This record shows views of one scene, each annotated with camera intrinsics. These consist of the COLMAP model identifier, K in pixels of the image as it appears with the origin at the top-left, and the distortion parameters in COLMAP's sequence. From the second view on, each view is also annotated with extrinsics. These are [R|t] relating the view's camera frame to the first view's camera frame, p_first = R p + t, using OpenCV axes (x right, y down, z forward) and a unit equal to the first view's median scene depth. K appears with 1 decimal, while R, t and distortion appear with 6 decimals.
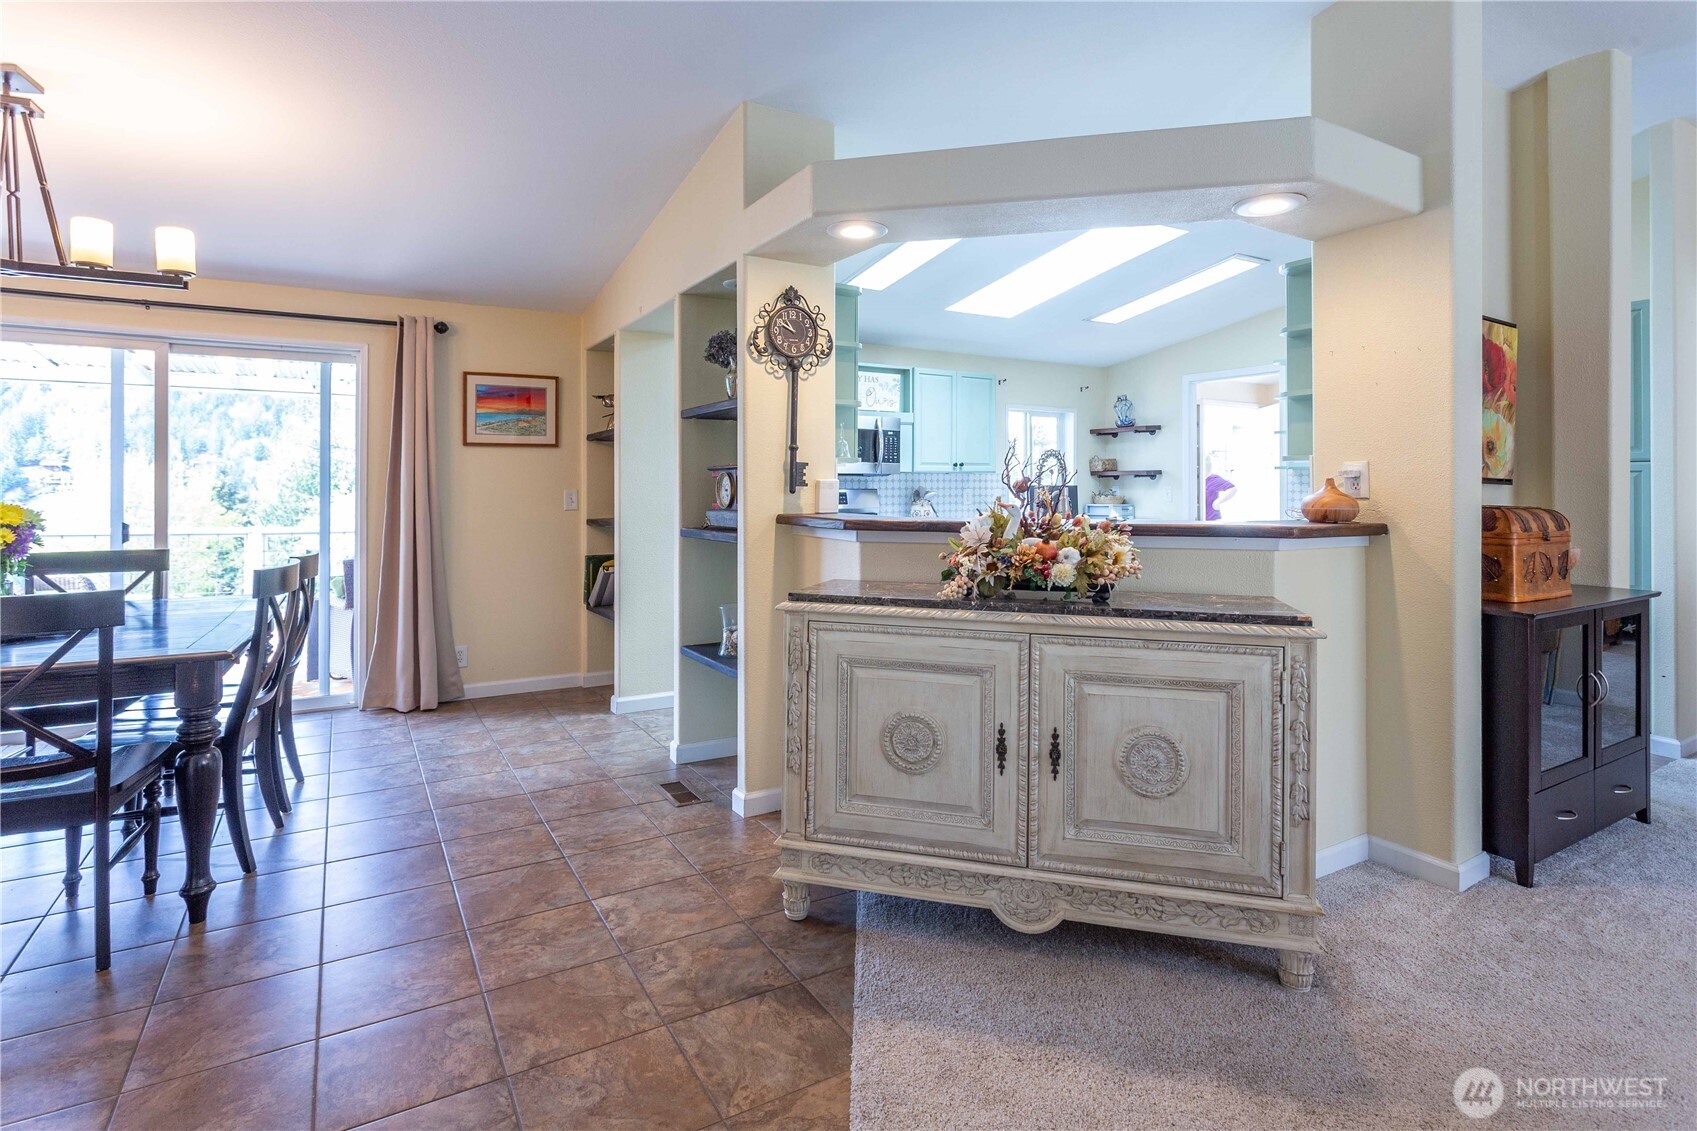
lens RADIAL K [[846.9, 0, 886.5], [0, 846.9, 474.9], [0, 0, 1]] dist [0.002763, 0.000948]
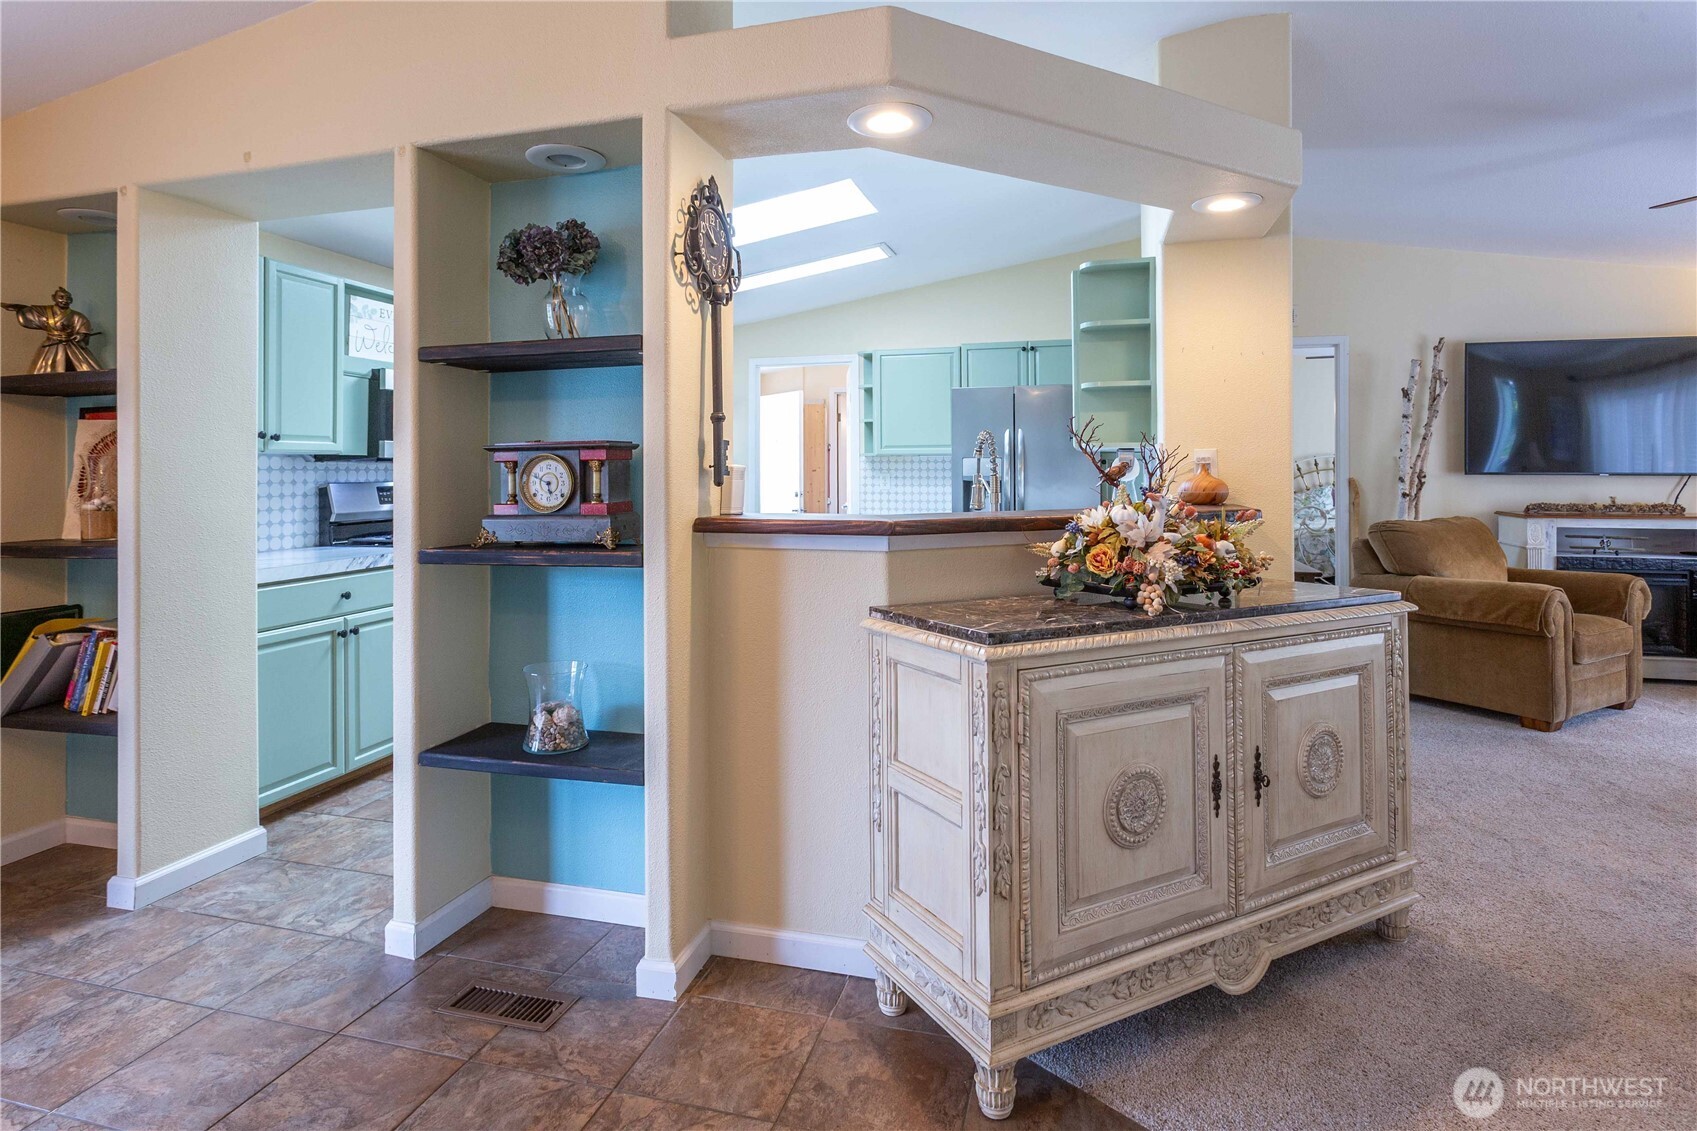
lens RADIAL K [[846.9, 0, 851.0], [0, 846.9, 464.2], [0, 0, 1]] dist [0.002763, 0.000948]
pose [[0.743138, 0.000788, 0.669138, -0.462853], [-0.001880, 0.999998, 0.000910, 0.003515], [-0.669136, -0.001934, 0.743137, 0.413074]]
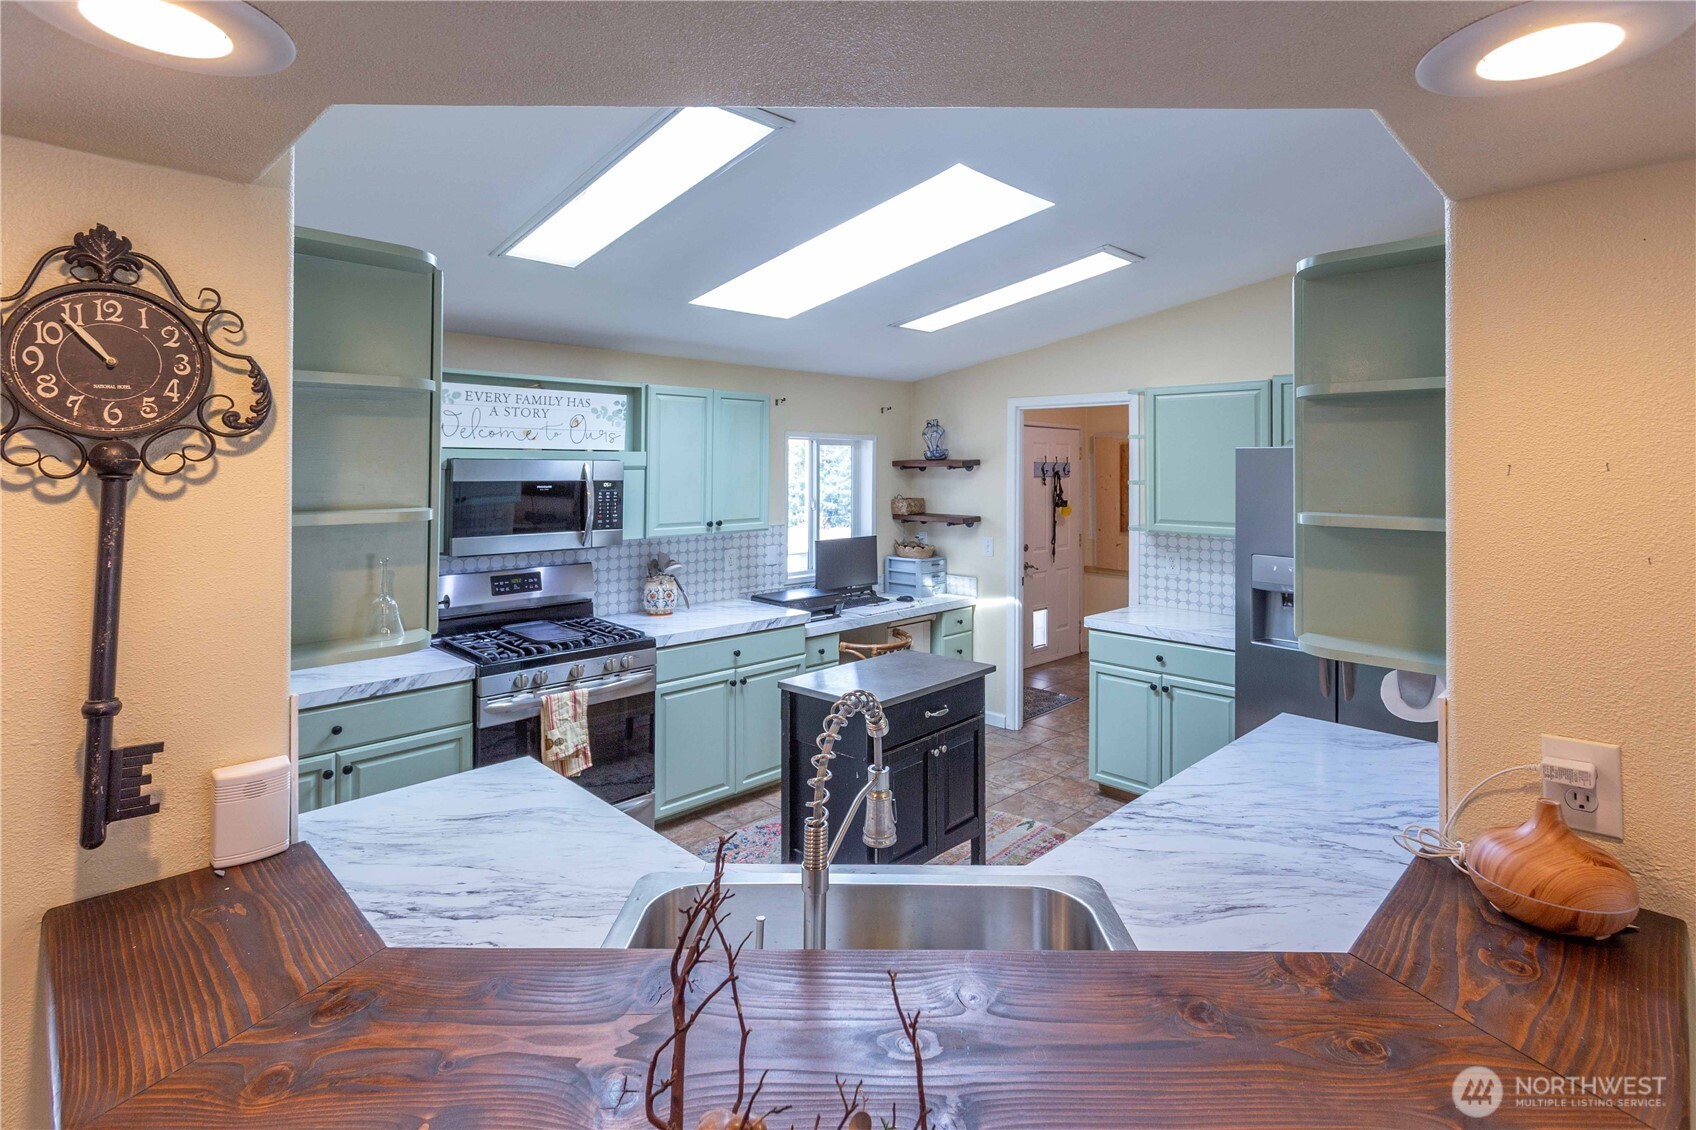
lens RADIAL K [[823.9, 0, 872.6], [0, 823.9, 456.2], [0, 0, 1]] dist [-0.005235, 0.001034]
pose [[0.973802, 0.006549, 0.227303, 0.109425], [-0.005836, 0.999976, -0.003809, -0.127592], [-0.227322, 0.002383, 0.973817, 0.589676]]
